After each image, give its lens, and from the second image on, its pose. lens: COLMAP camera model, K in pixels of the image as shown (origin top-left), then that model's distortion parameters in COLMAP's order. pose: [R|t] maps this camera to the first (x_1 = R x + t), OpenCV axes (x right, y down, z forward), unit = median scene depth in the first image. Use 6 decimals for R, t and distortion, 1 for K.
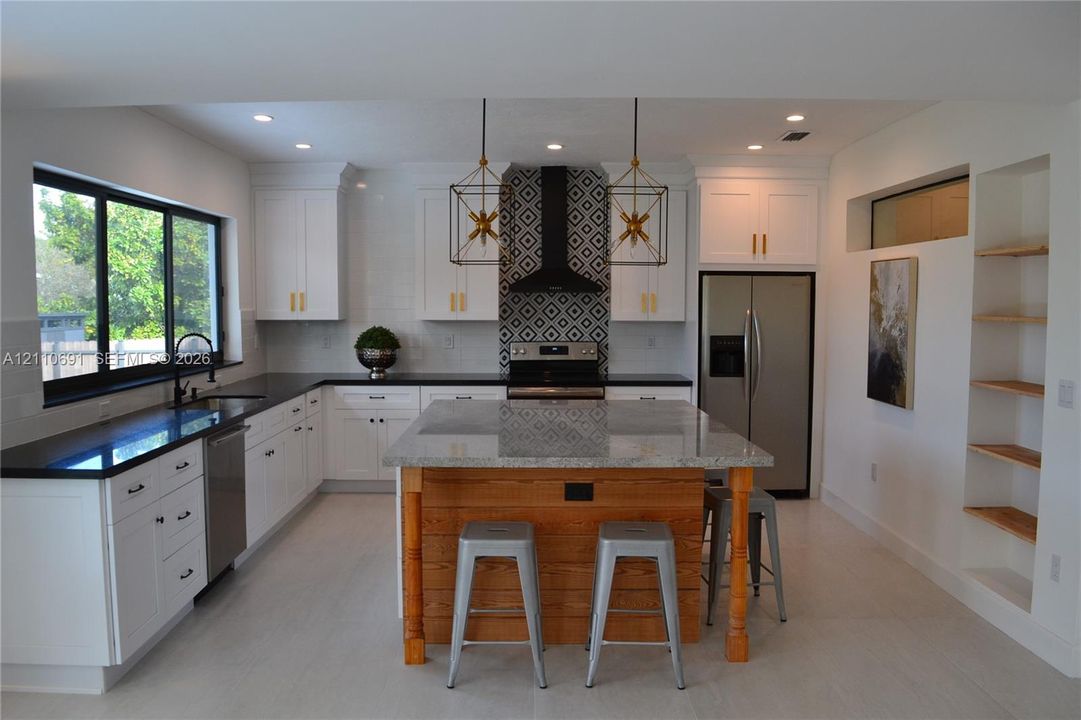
lens RADIAL K [[850.7, 0, 540.5], [0, 850.7, 360.0], [0, 0, 1]] dist [-0.011130, -0.004817]
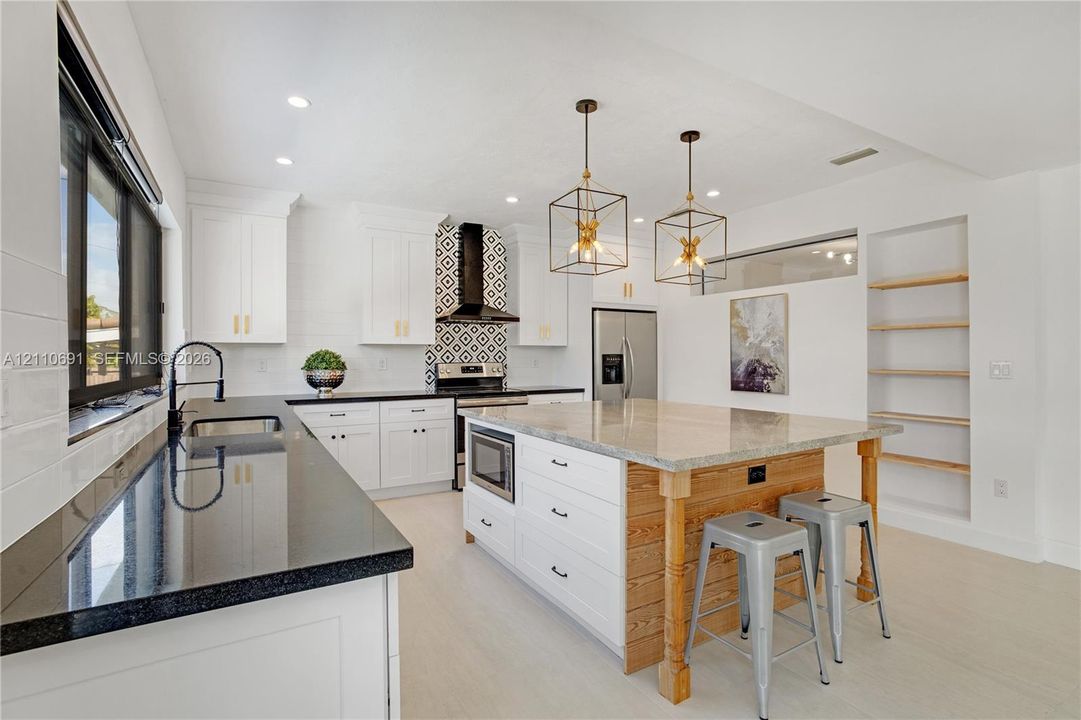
lens RADIAL K [[508.3, 0, 540.5], [0, 508.3, 360.0], [0, 0, 1]] dist [0.000968, 0.000383]
pose [[0.872742, -0.009672, 0.488086, -0.271685], [0.040215, 0.997830, -0.052135, 0.018419], [-0.486523, 0.065128, 0.871237, 0.310438]]
